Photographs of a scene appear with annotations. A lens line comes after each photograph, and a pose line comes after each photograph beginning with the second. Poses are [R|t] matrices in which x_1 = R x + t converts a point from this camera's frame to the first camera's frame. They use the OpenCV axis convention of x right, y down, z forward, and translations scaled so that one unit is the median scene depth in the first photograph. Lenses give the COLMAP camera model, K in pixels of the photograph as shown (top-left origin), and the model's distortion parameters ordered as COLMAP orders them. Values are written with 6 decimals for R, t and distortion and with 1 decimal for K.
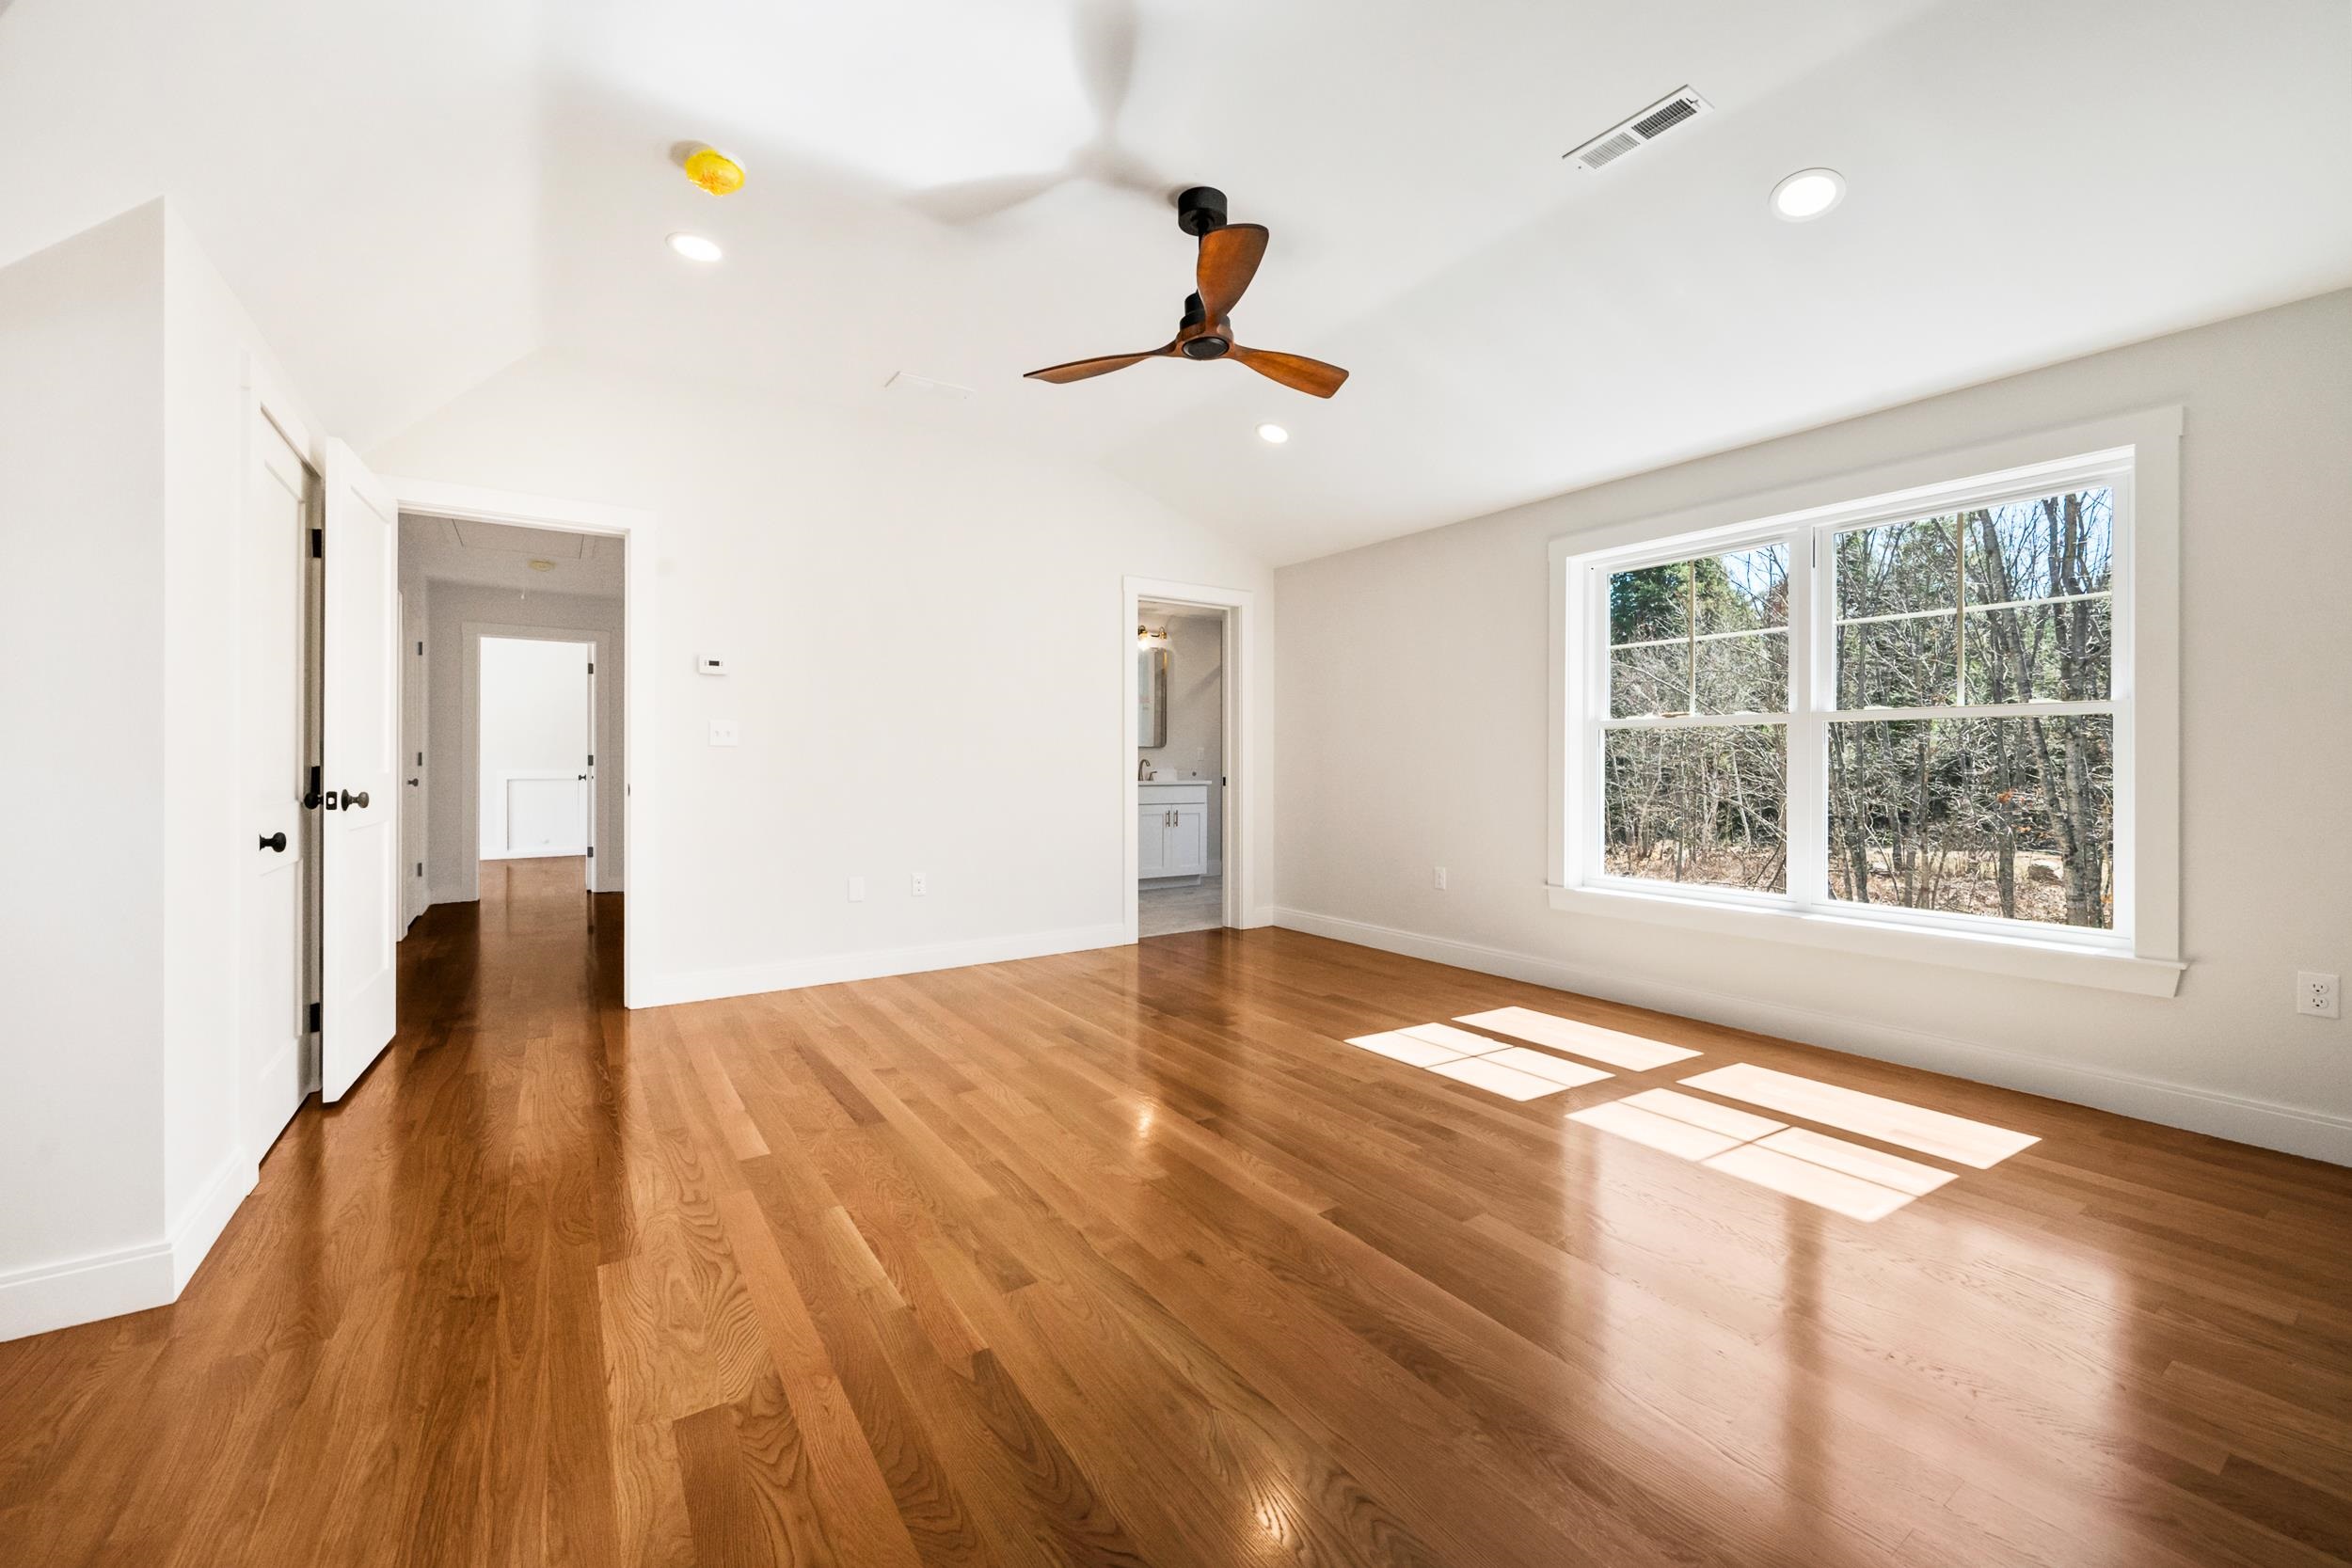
lens RADIAL K [[948.1, 0, 1176.9], [0, 948.1, 763.4], [0, 0, 1]] dist [-0.002042, 0.000122]
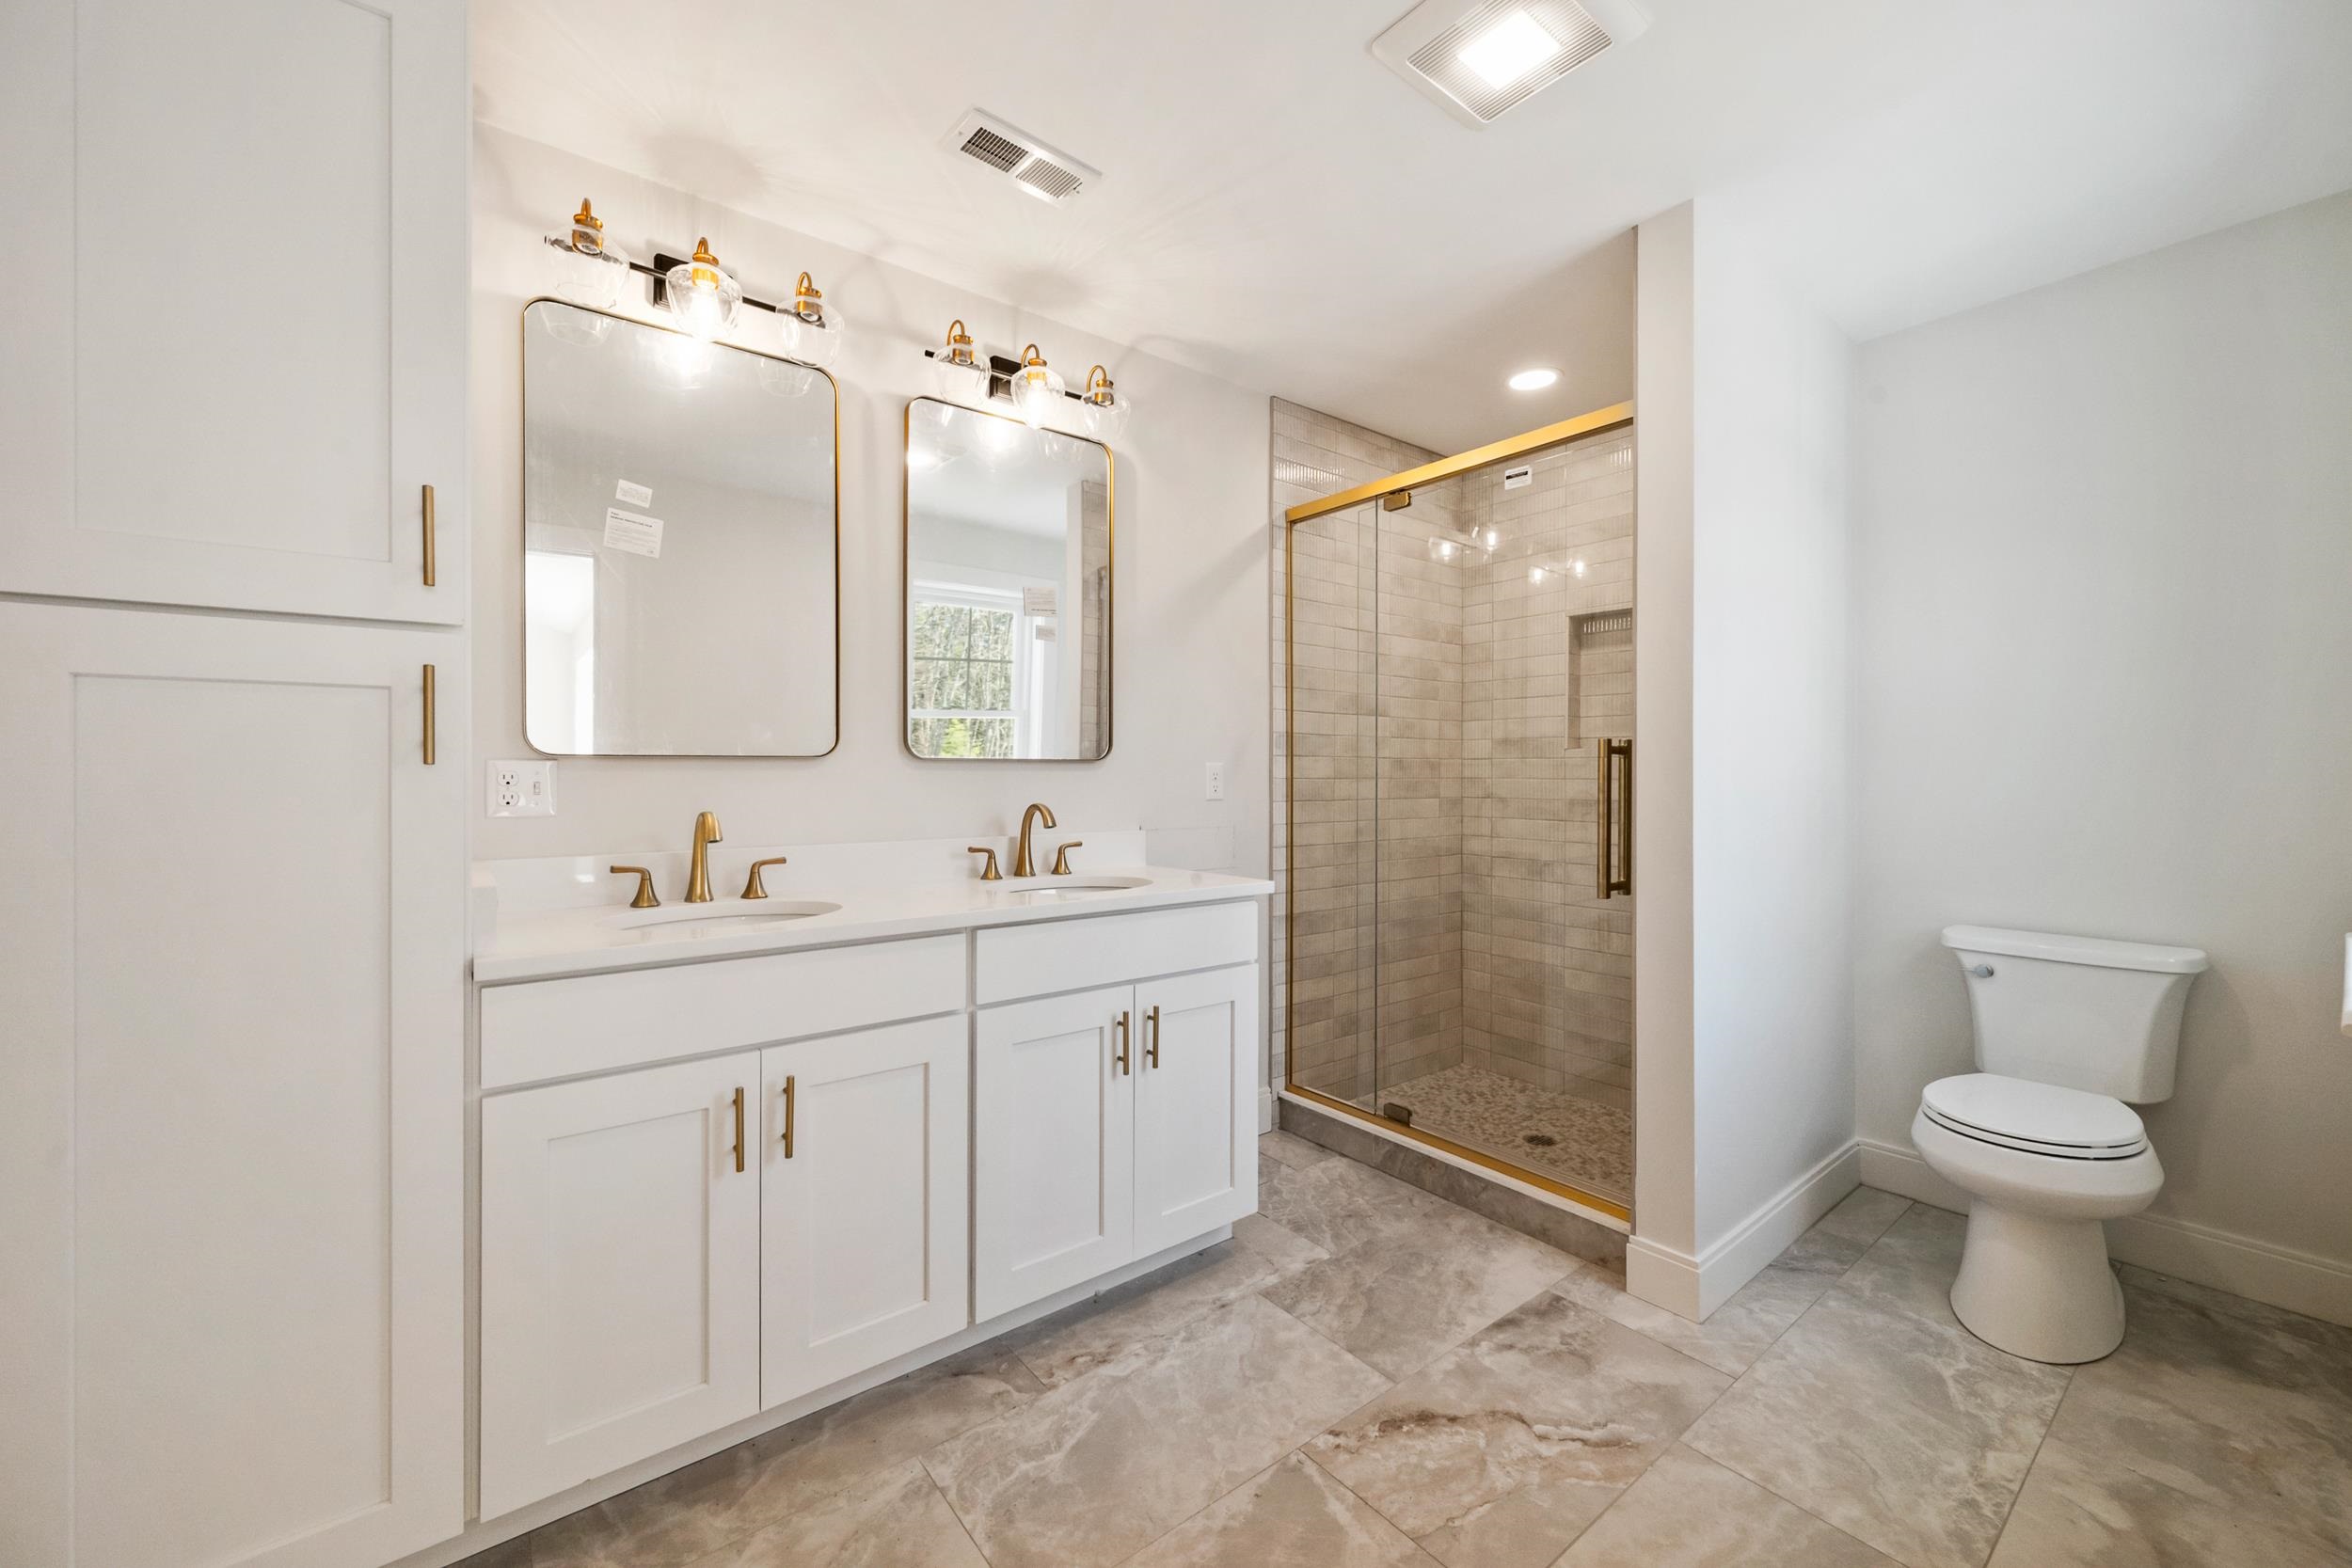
lens RADIAL K [[948.1, 0, 1169.5], [0, 948.1, 767.5], [0, 0, 1]] dist [-0.002042, 0.000122]
pose [[0.998819, -0.009583, 0.047641, -0.007771], [0.010012, 0.999911, -0.008783, -0.012038], [-0.047552, 0.009250, 0.998826, 0.717460]]
